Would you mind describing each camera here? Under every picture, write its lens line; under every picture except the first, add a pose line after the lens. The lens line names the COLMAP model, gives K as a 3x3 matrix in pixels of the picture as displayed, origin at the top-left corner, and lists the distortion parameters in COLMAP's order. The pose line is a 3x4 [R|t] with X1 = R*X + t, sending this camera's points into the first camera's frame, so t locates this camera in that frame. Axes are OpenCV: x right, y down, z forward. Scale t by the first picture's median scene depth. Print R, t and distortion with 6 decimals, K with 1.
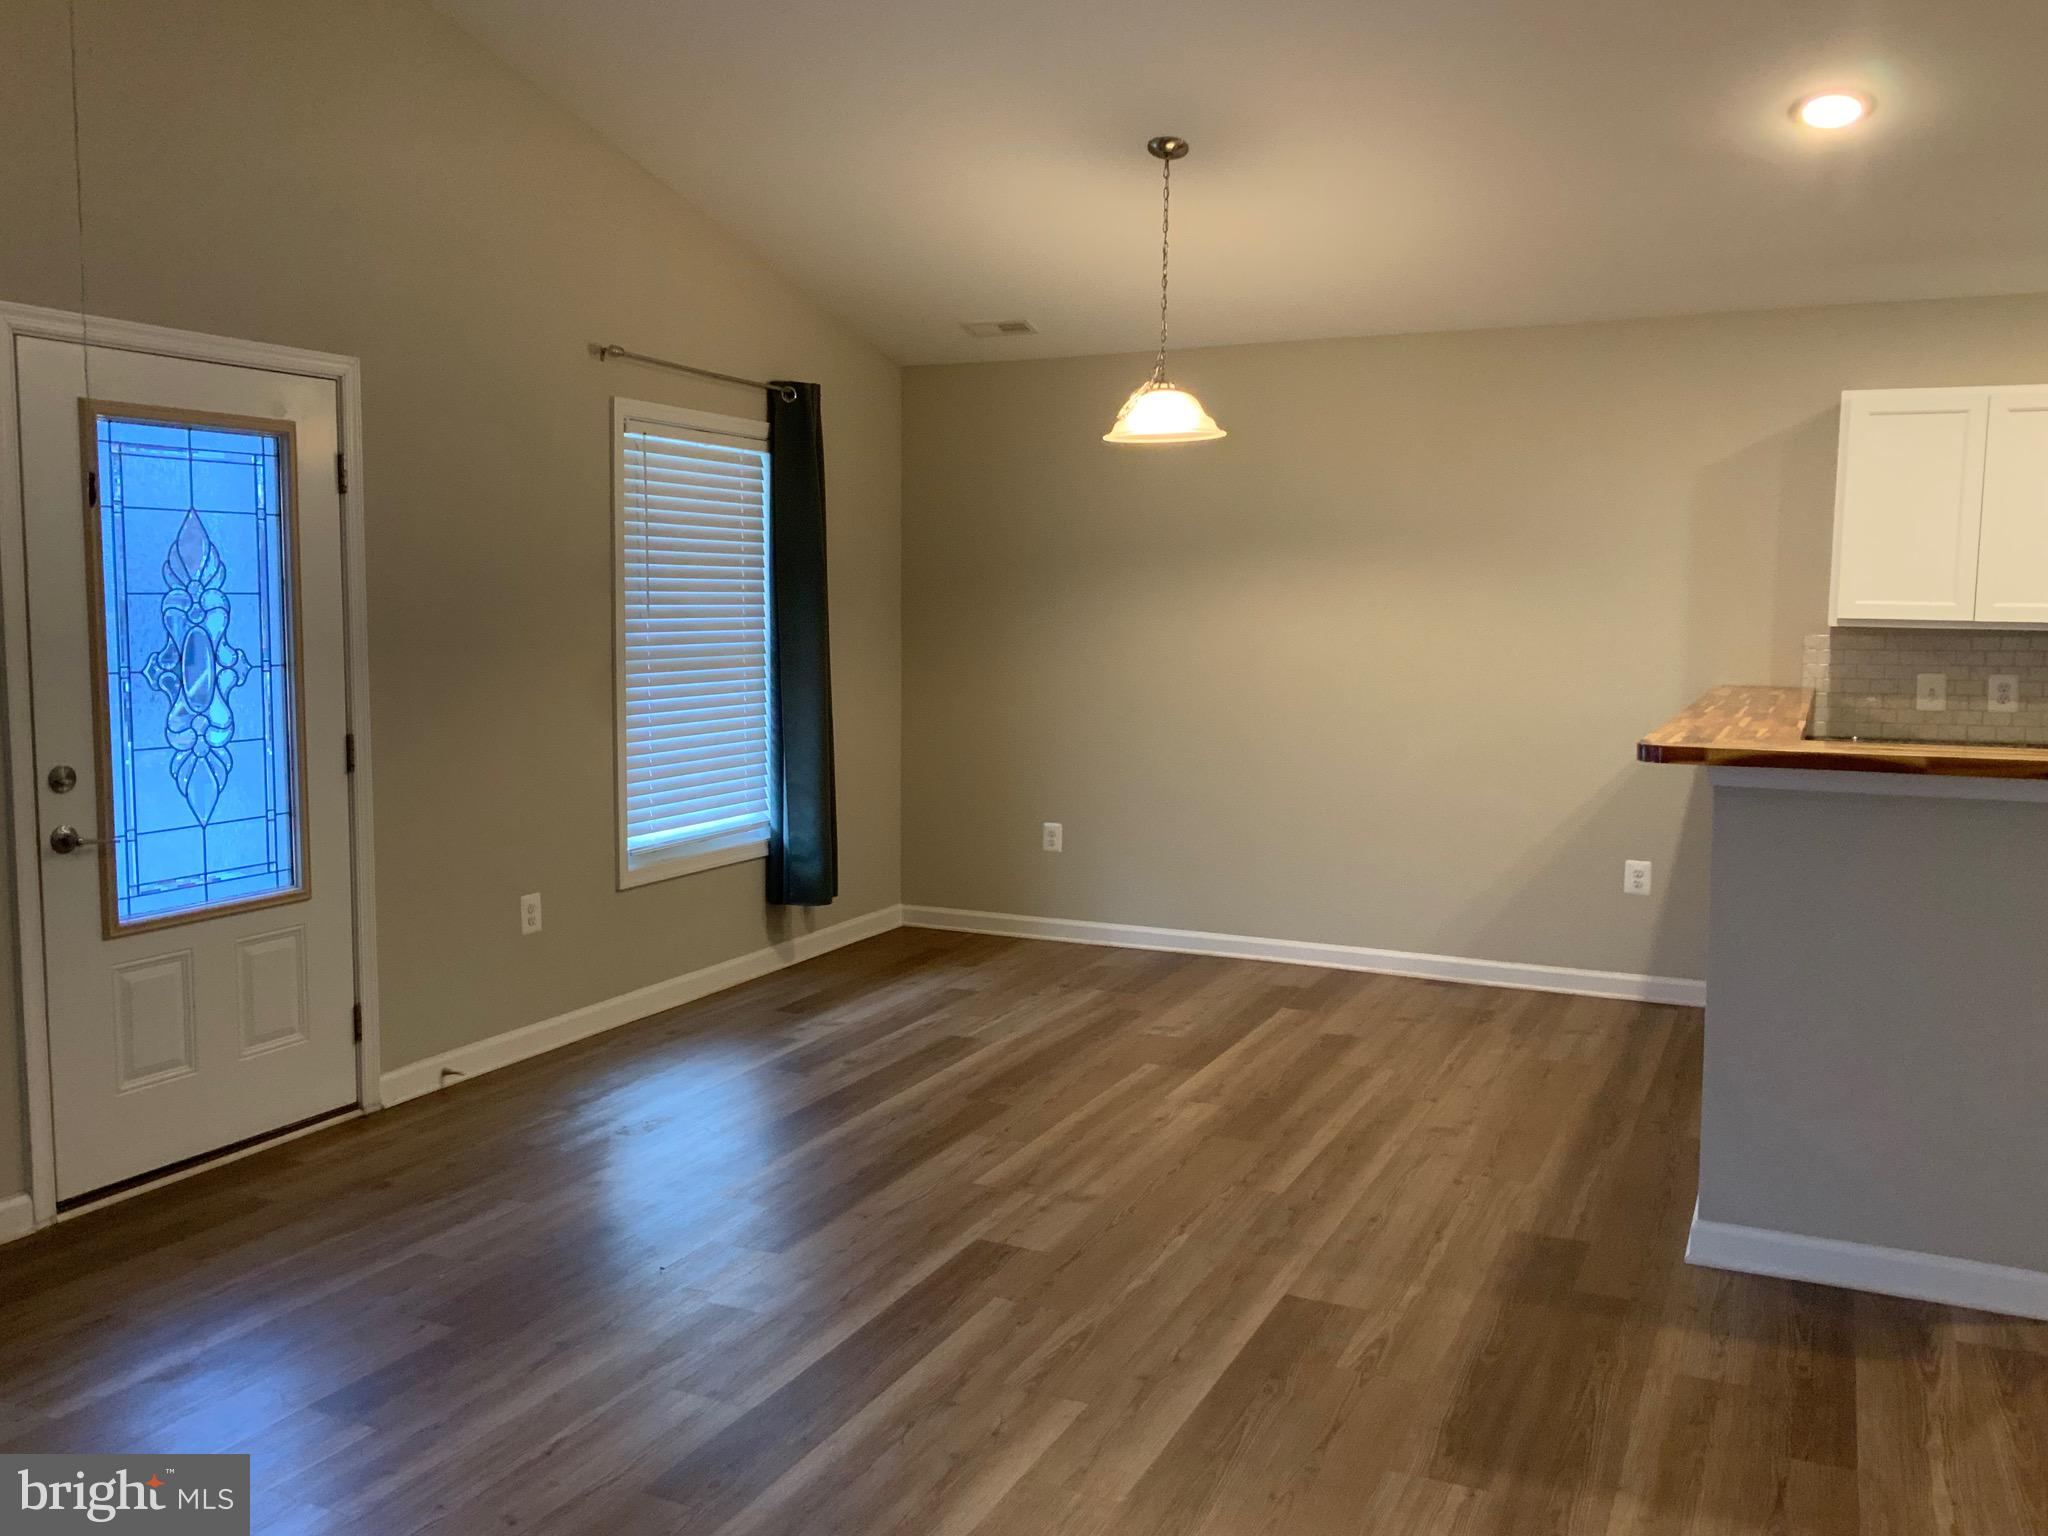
lens RADIAL K [[1674.7, 0, 1024.0], [0, 1674.7, 768.0], [0, 0, 1]] dist [0.088651, -0.161713]
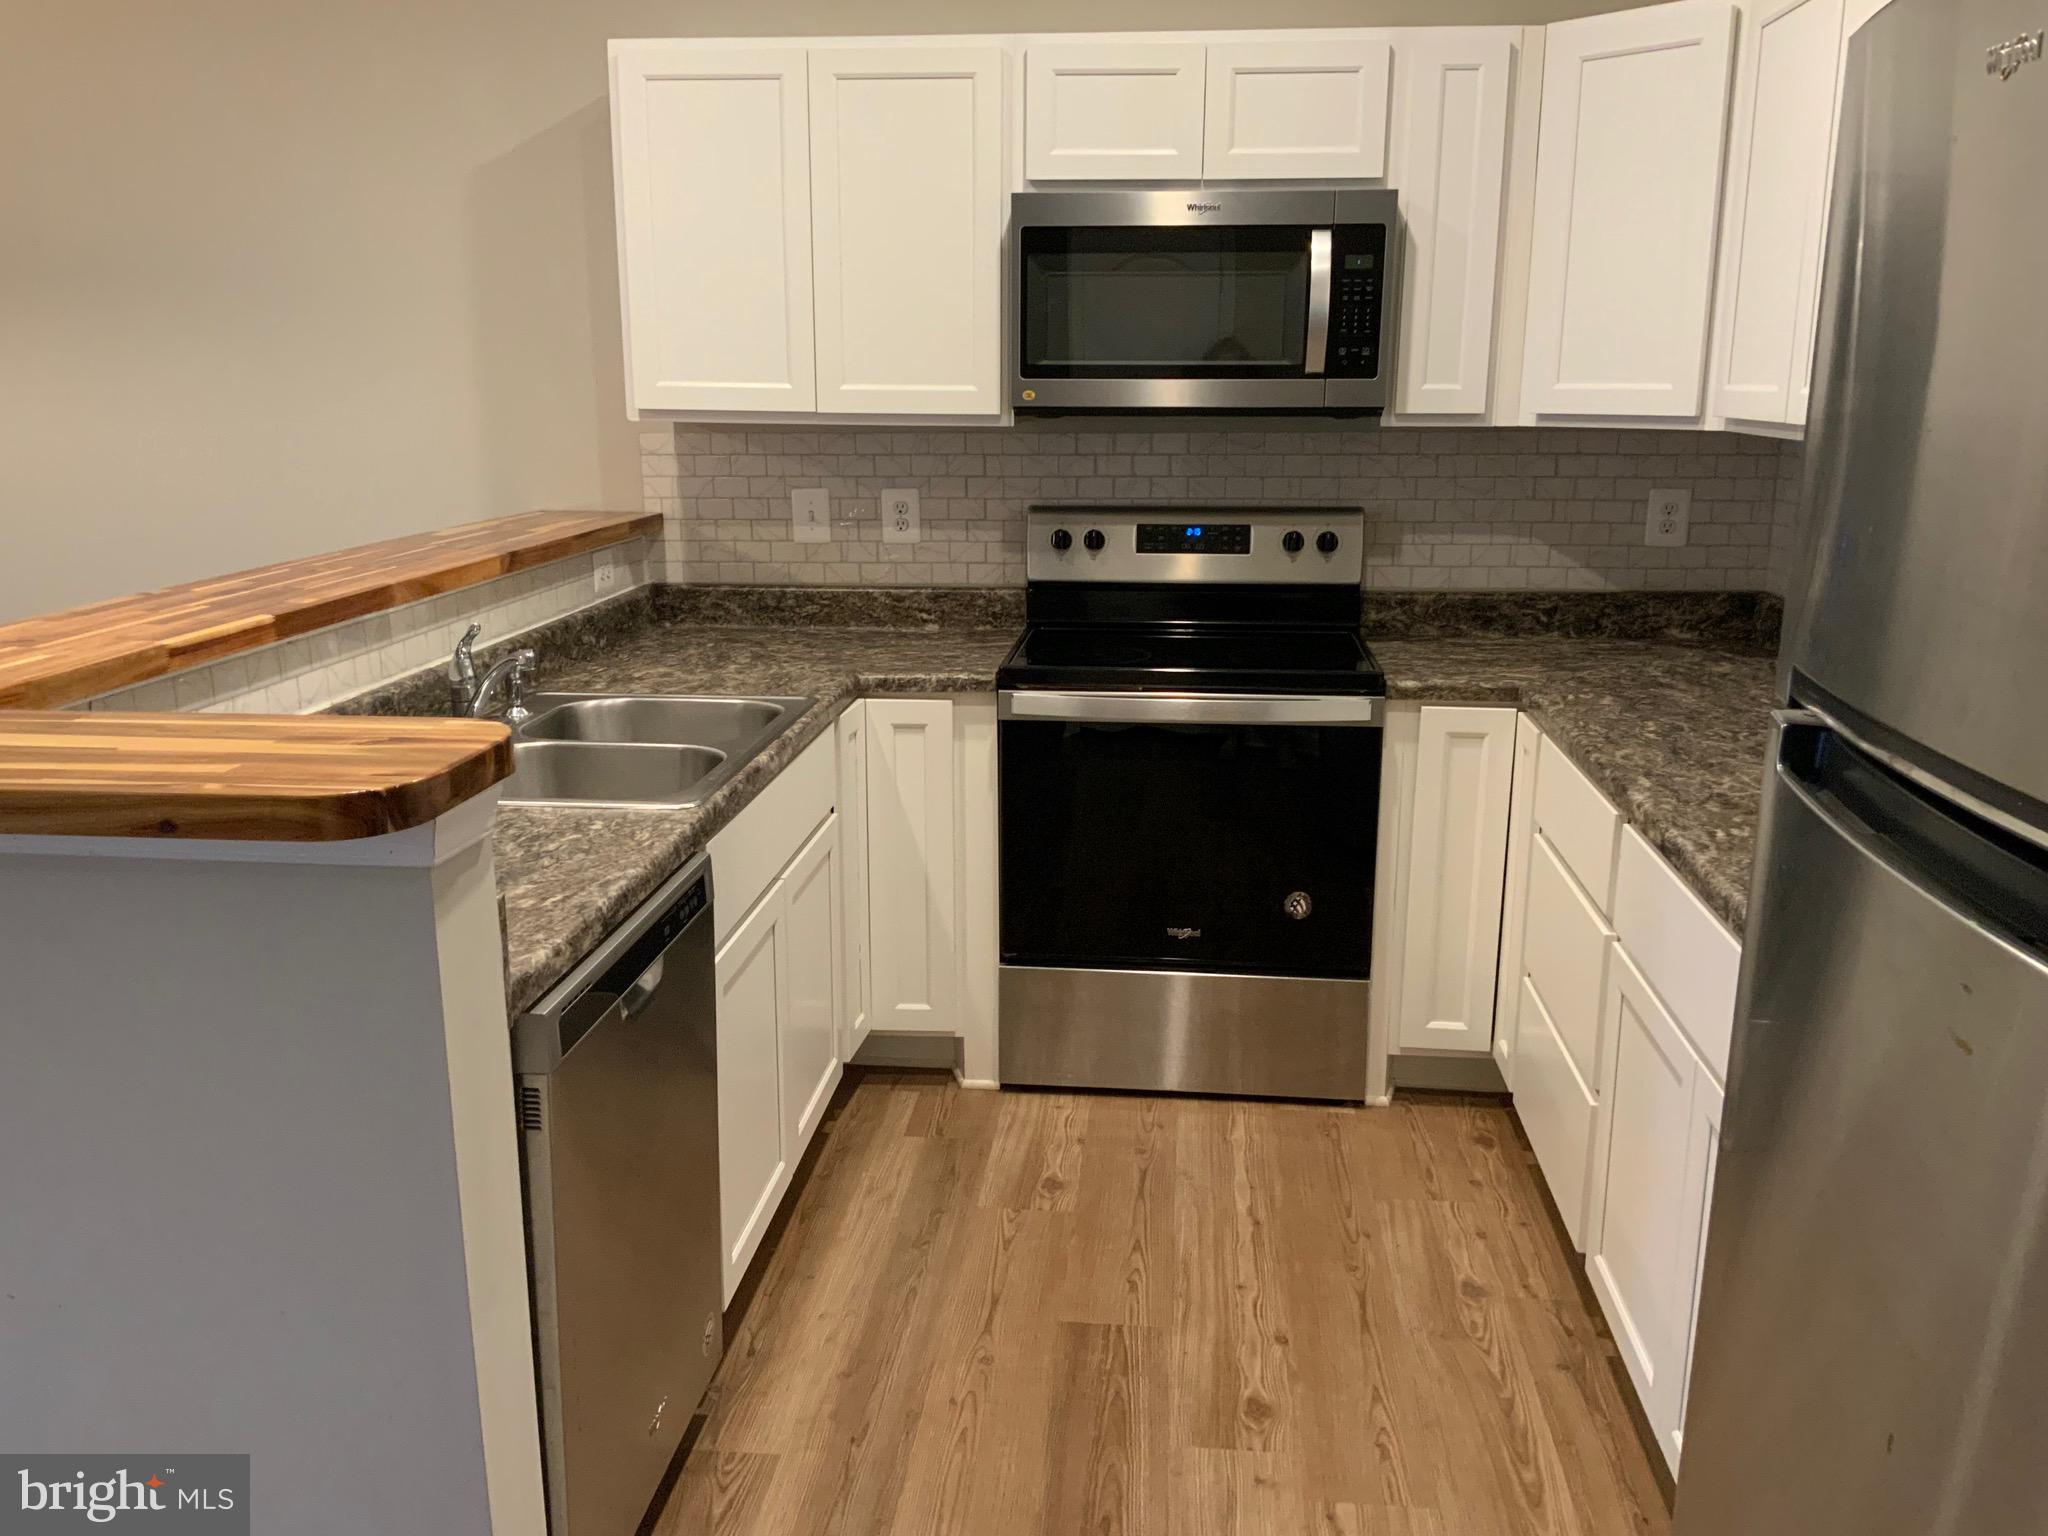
lens RADIAL K [[1674.7, 0, 1024.0], [0, 1674.7, 768.0], [0, 0, 1]] dist [0.088651, -0.161713]
pose [[0.942086, -0.079821, 0.325733, 0.575024], [0.037547, 0.990260, 0.134070, -0.046958], [-0.333262, -0.114075, 0.935908, 0.471057]]
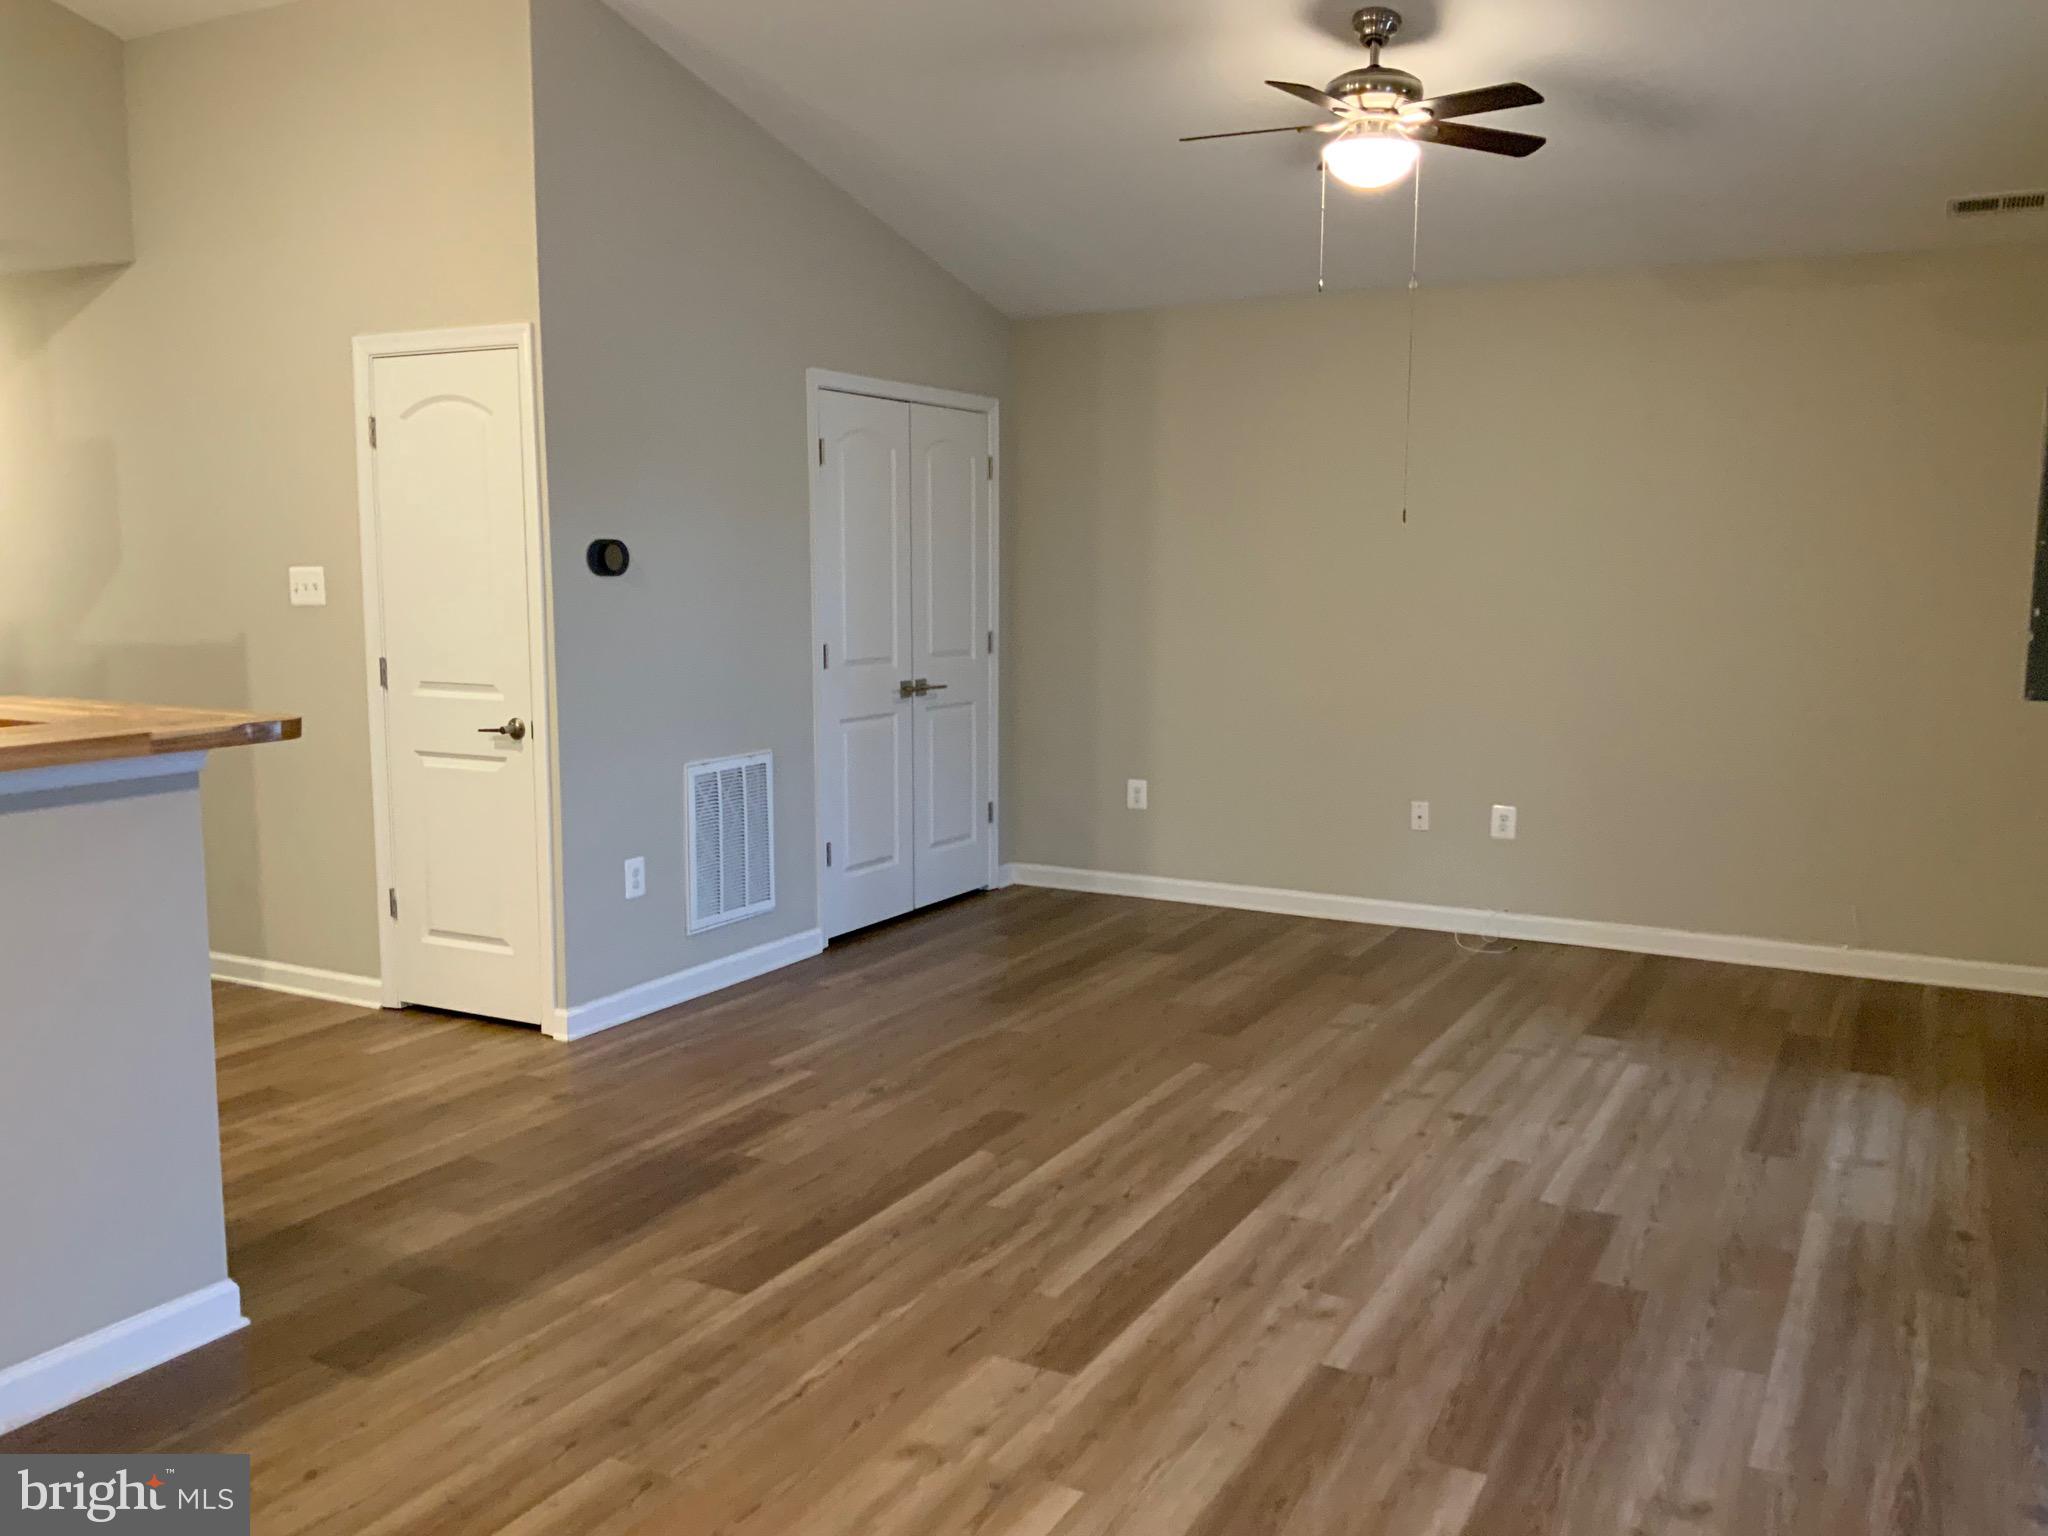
lens RADIAL K [[1674.7, 0, 1024.0], [0, 1674.7, 768.0], [0, 0, 1]] dist [0.088651, -0.161713]
pose [[-0.998334, -0.013777, 0.056033, -0.044158], [-0.000924, 0.974771, 0.223204, -0.168967], [-0.057694, 0.222780, -0.973160, 1.708245]]
